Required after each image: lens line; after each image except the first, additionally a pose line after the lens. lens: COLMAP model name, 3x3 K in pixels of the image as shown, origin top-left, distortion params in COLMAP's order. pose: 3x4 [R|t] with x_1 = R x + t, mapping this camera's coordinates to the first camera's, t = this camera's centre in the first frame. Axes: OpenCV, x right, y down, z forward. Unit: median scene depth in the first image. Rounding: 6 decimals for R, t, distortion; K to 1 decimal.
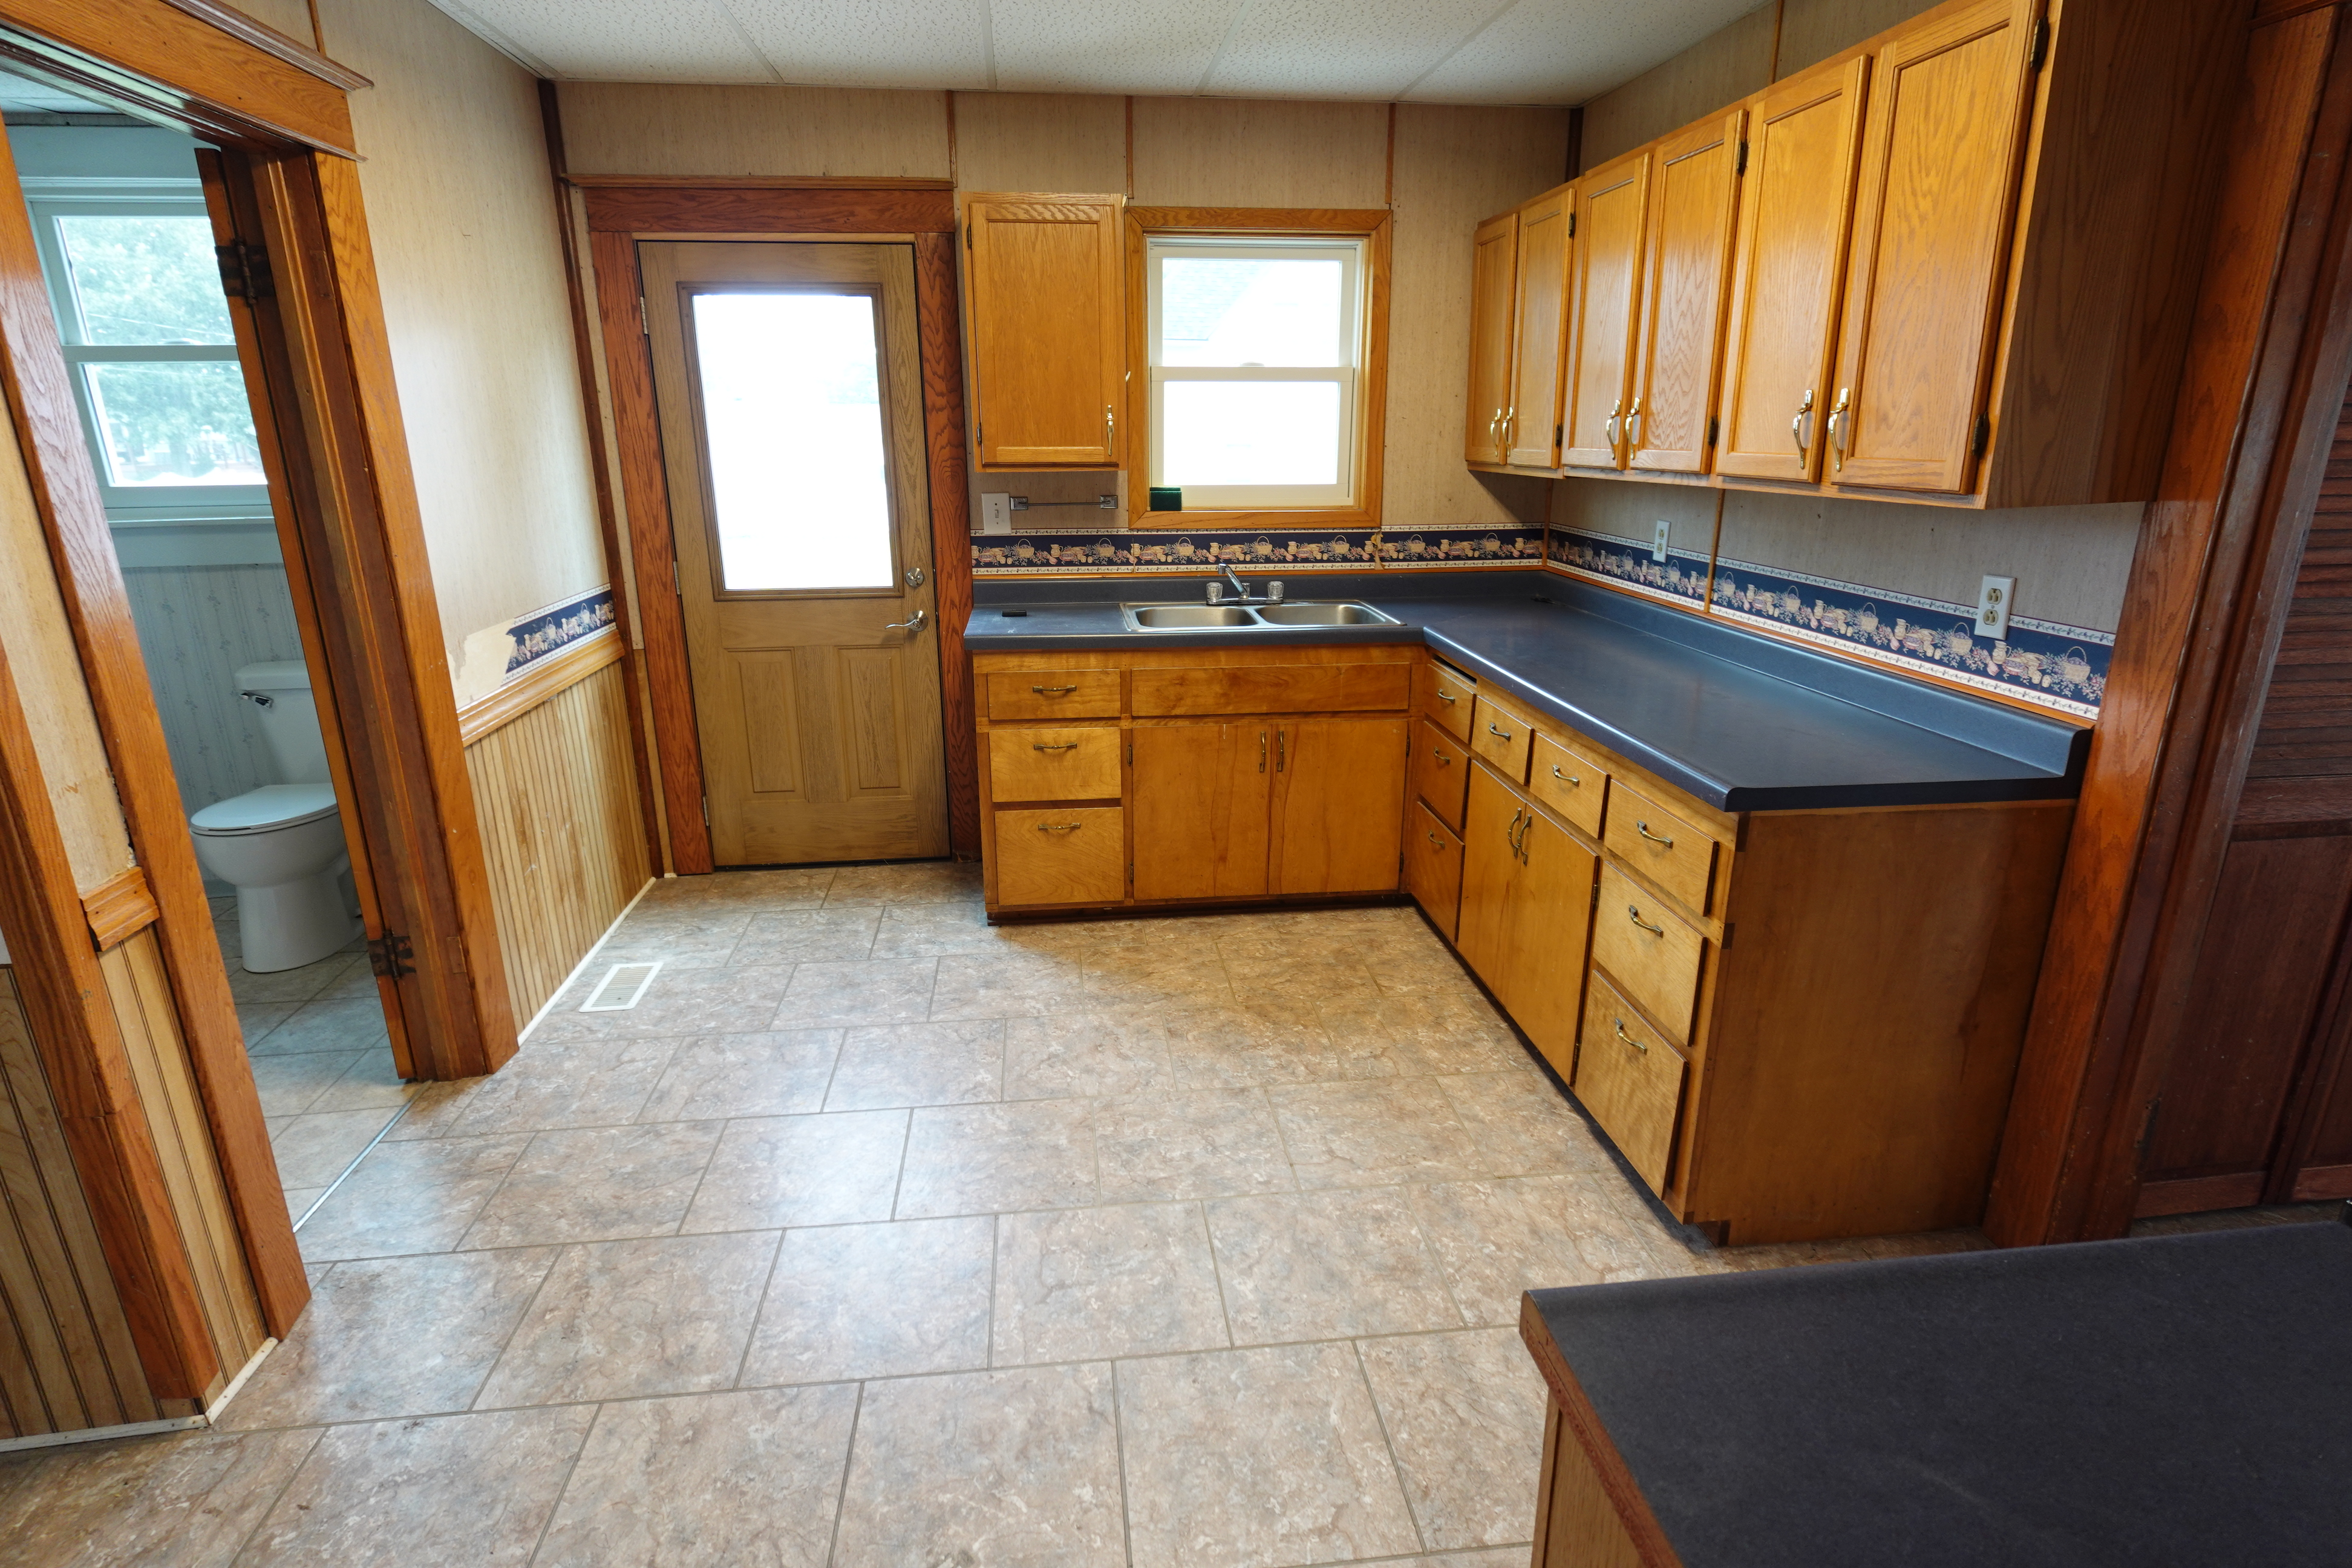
lens RADIAL K [[1196.1, 0, 1175.5], [0, 1196.1, 781.8], [0, 0, 1]] dist [-0.000014, 0.000996]
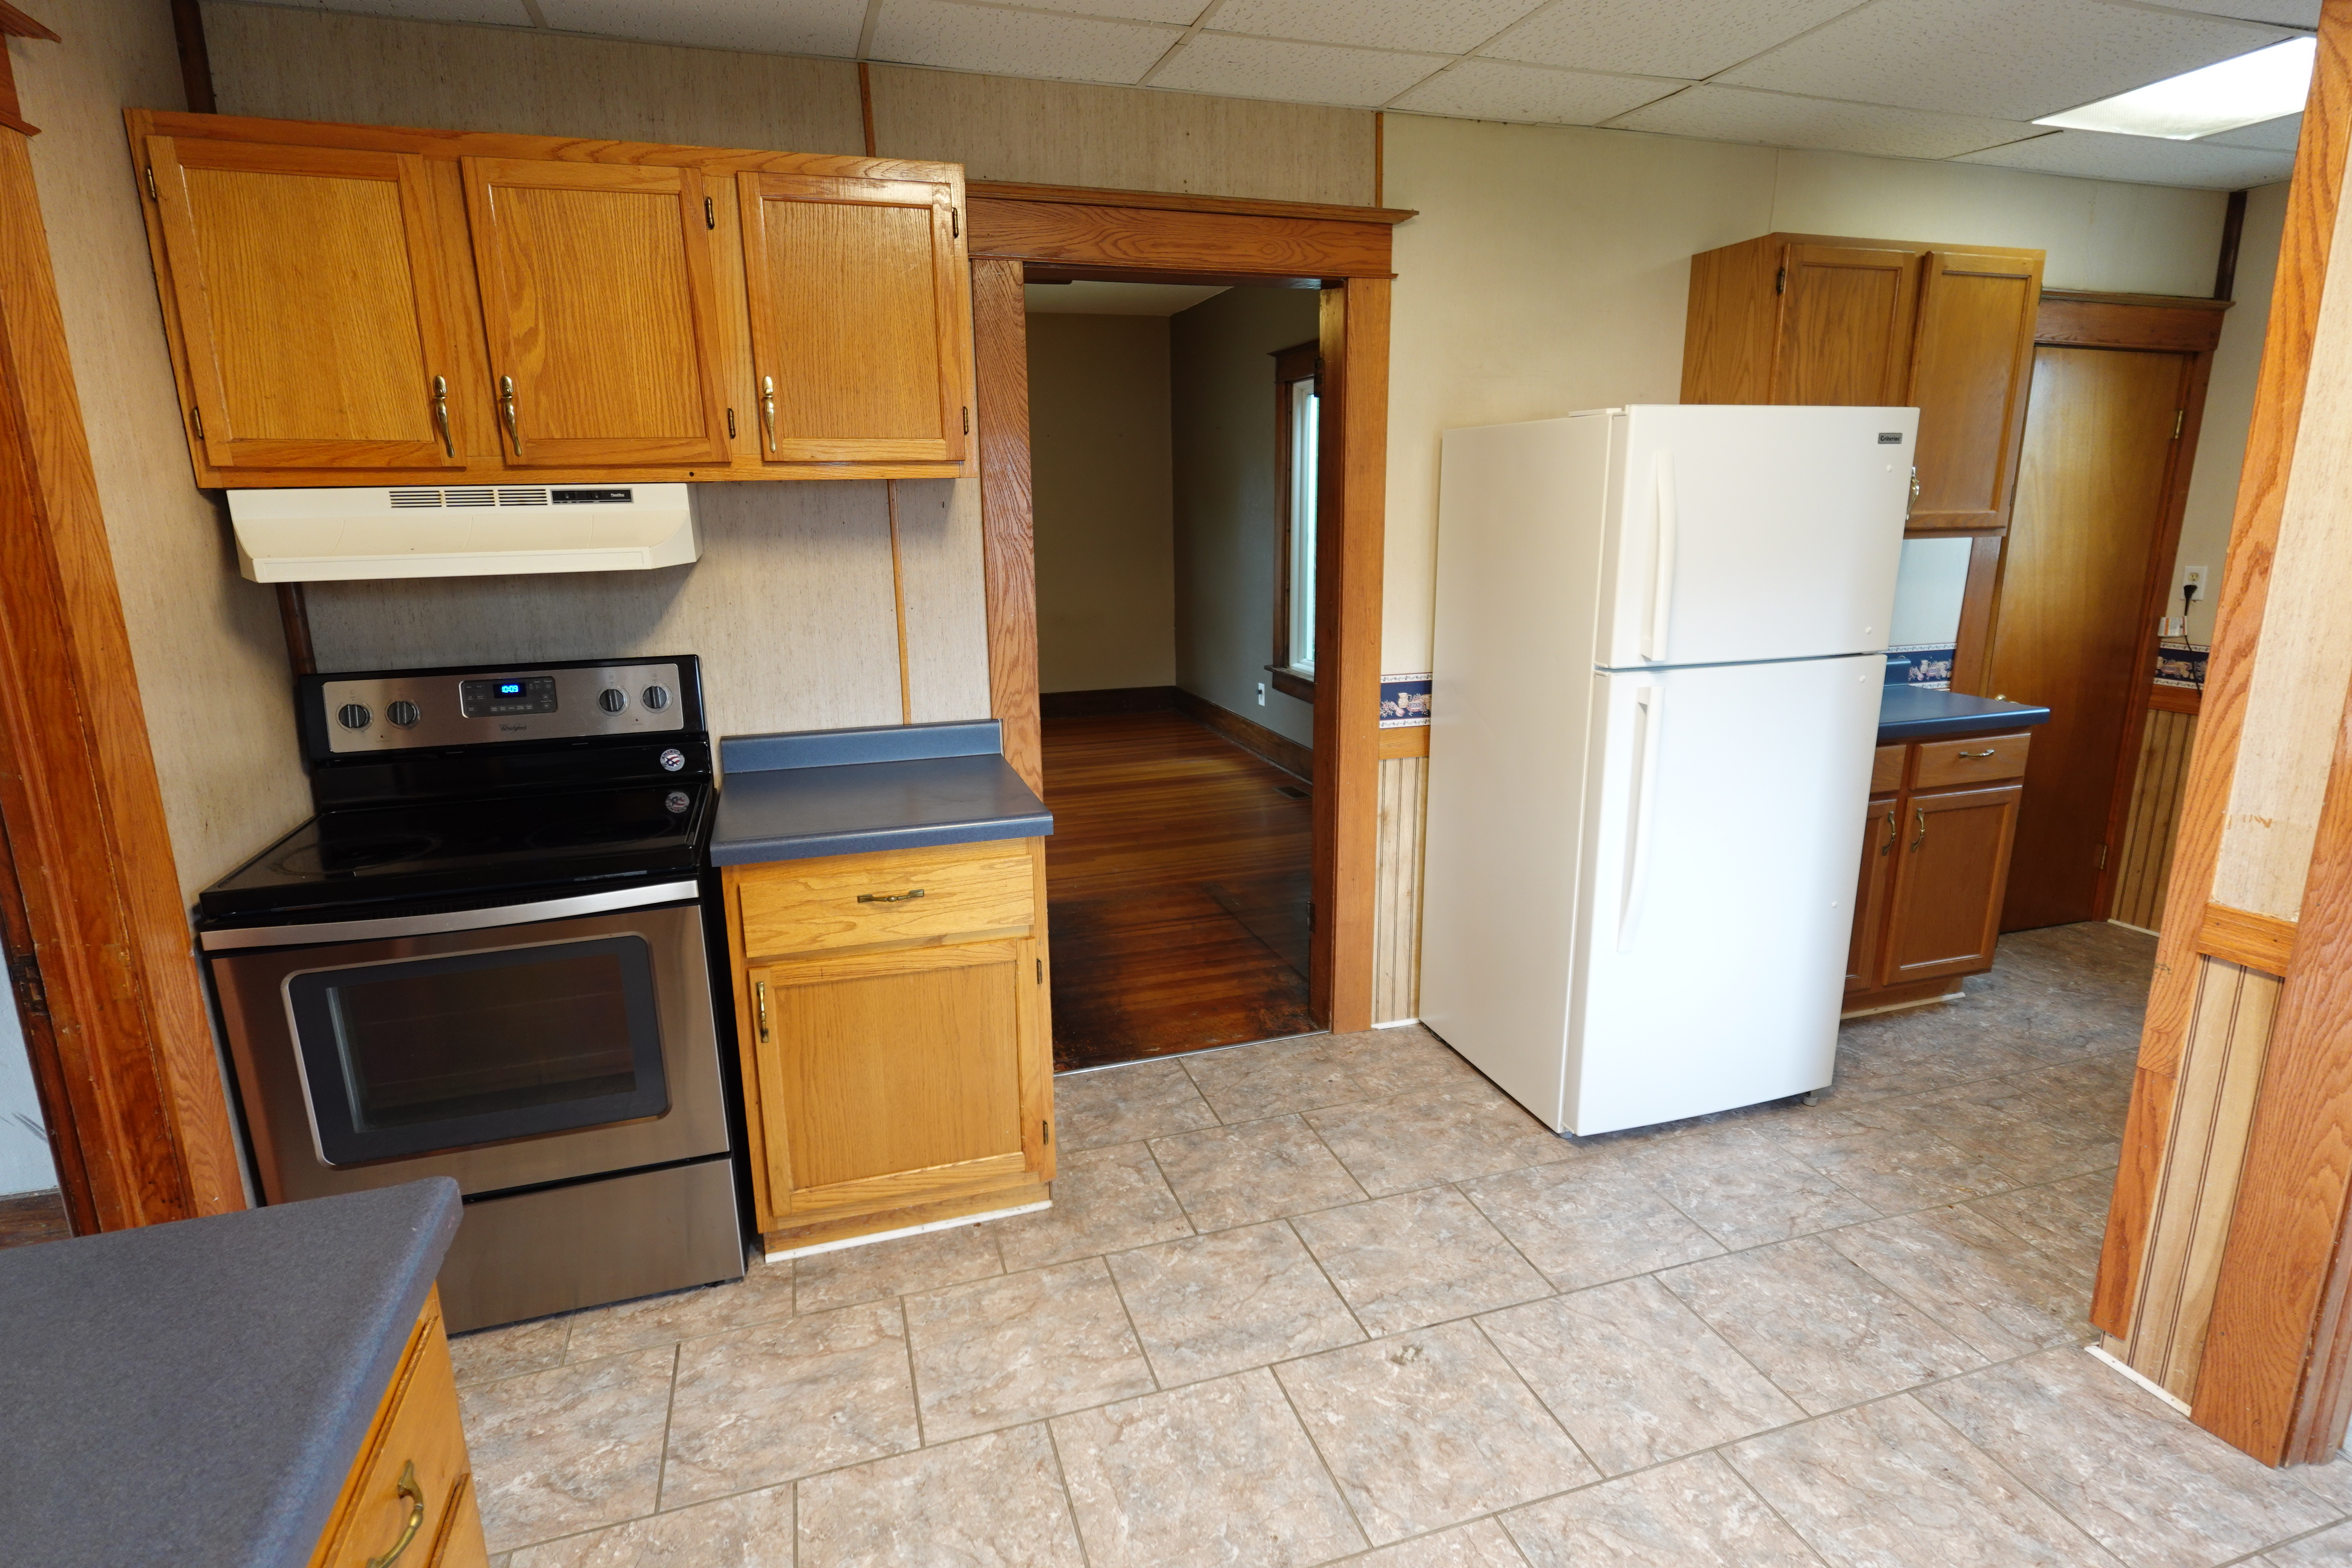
lens RADIAL K [[1196.1, 0, 1175.5], [0, 1196.1, 781.8], [0, 0, 1]] dist [-0.000014, 0.000996]
pose [[-0.980738, 0.060661, -0.185670, 0.246253], [-0.040829, 0.865890, 0.498566, -0.497632], [0.191013, 0.496543, -0.846734, 1.602523]]
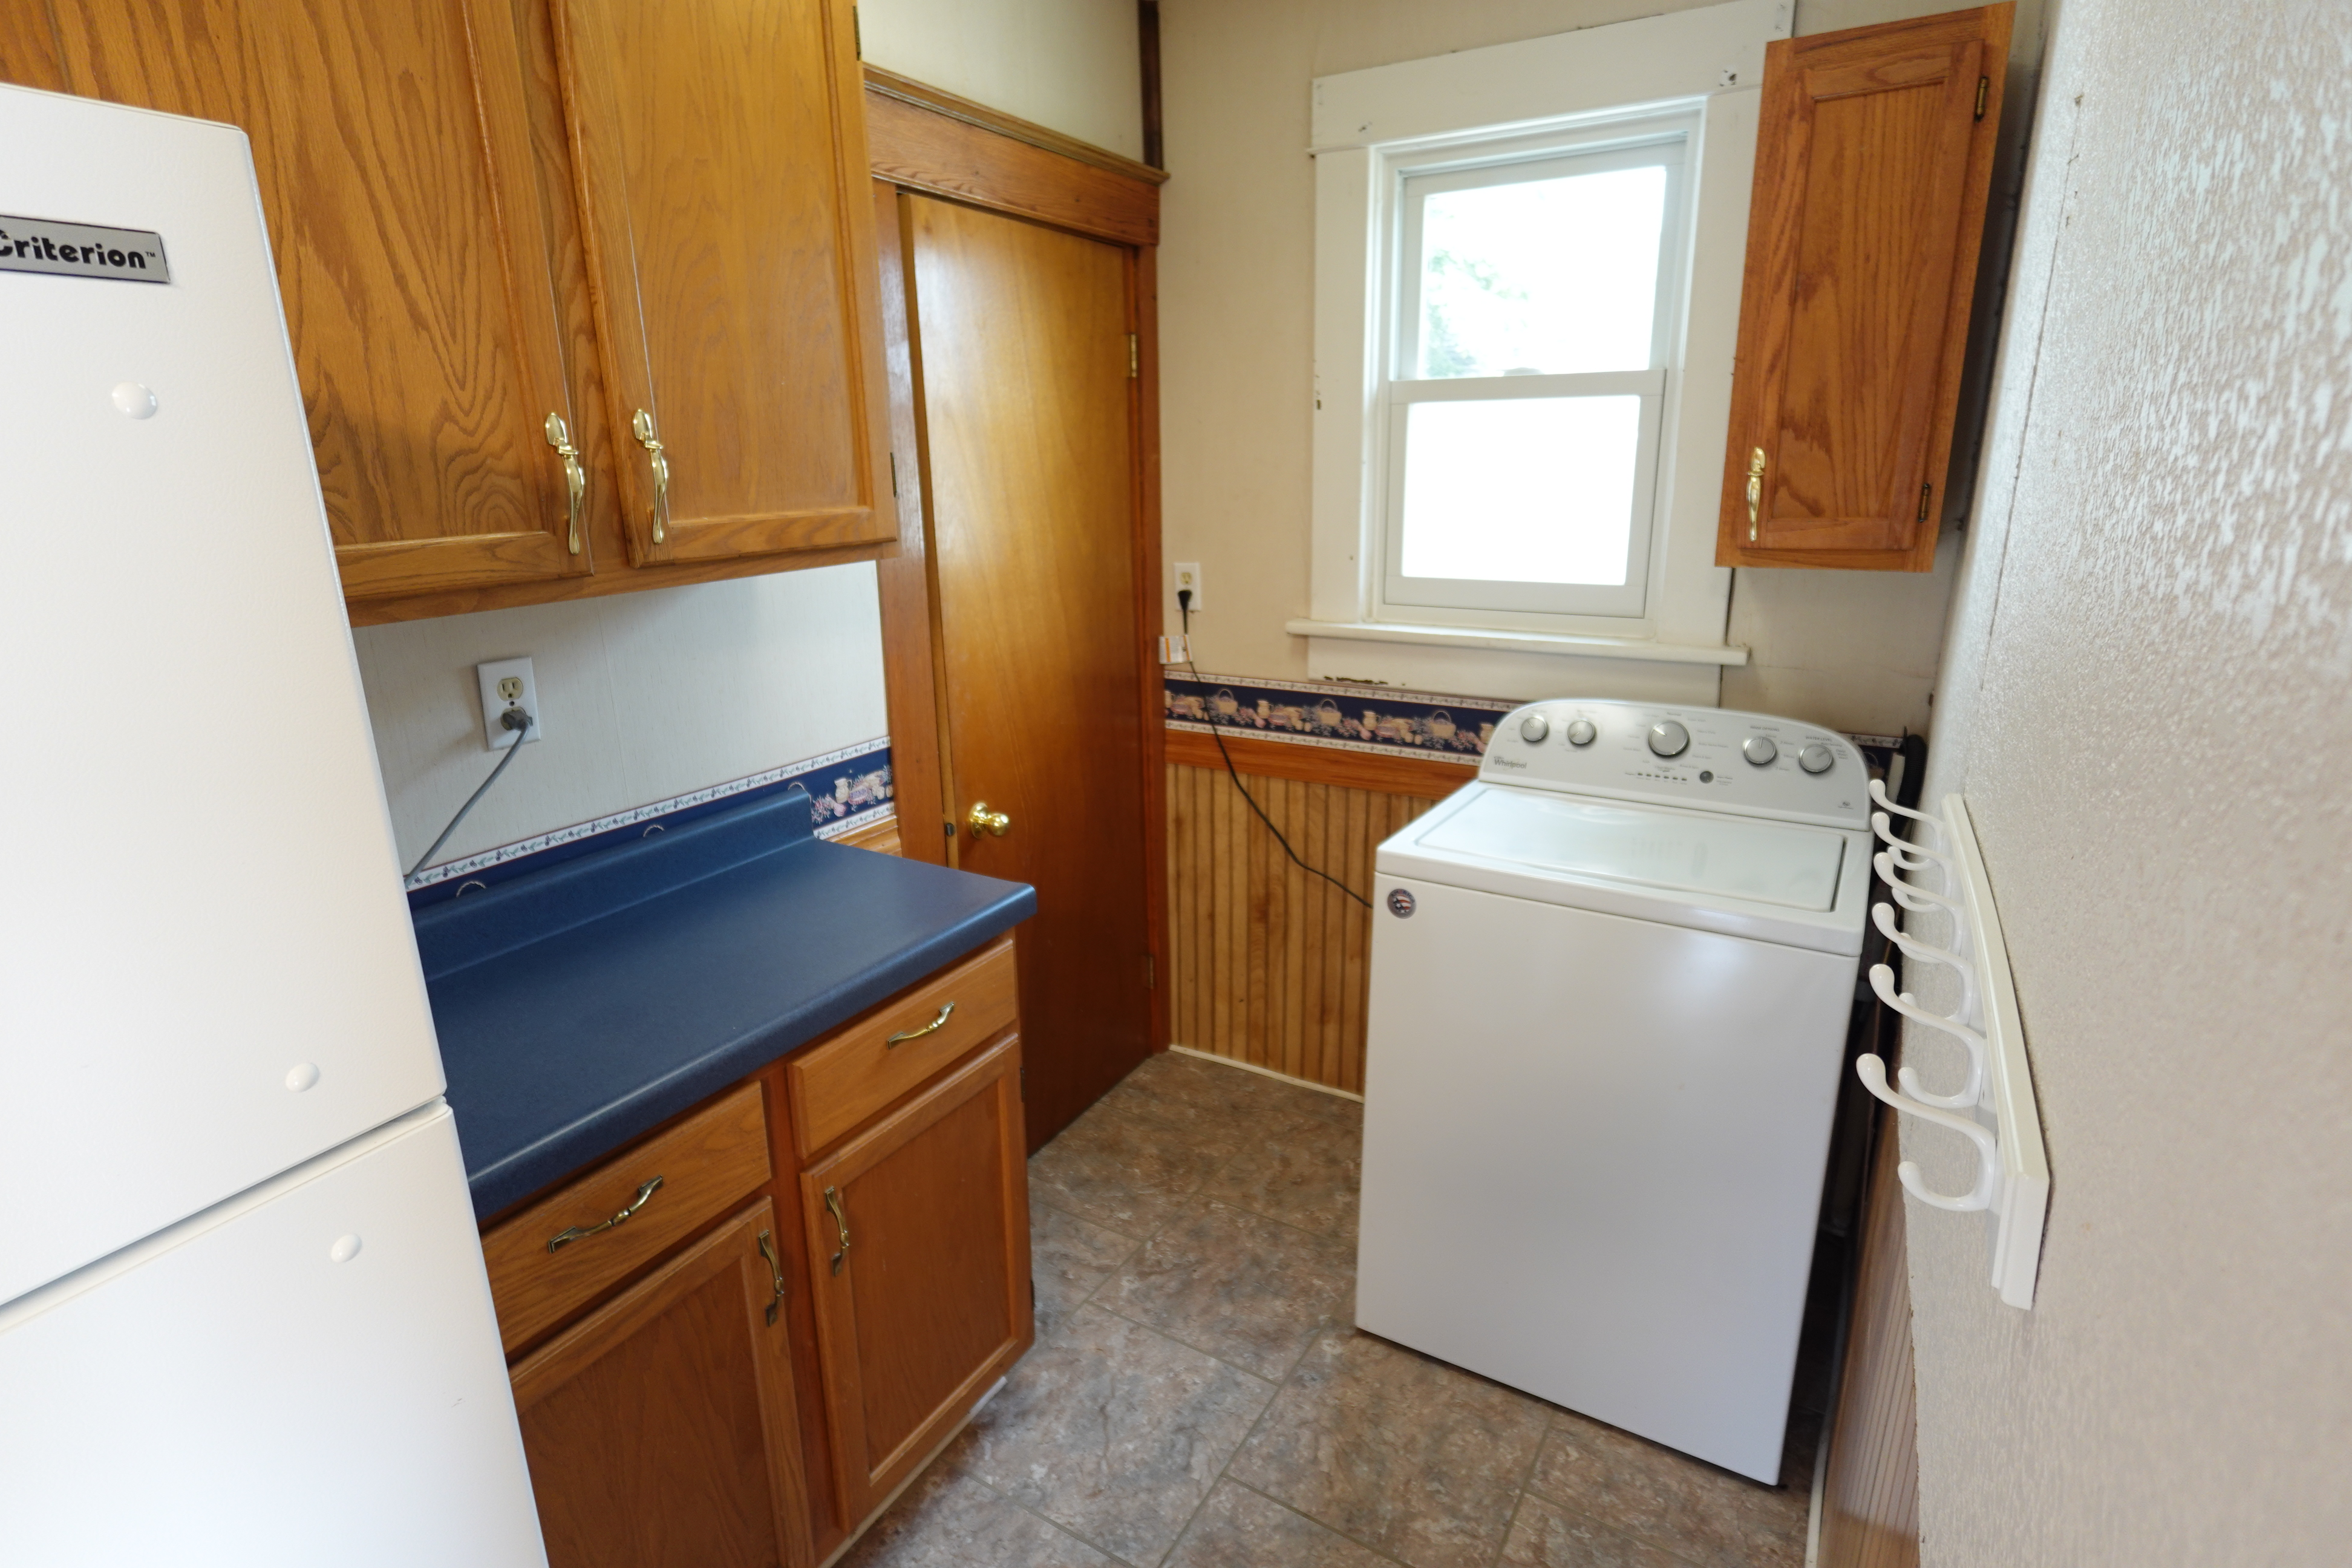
lens RADIAL K [[1196.1, 0, 1175.5], [0, 1196.1, 781.8], [0, 0, 1]] dist [-0.000014, 0.000996]
pose [[-0.611701, 0.233883, -0.755725, -0.240480], [-0.208159, 0.874047, 0.438989, -0.380026], [0.763212, 0.425841, -0.485971, 1.205513]]
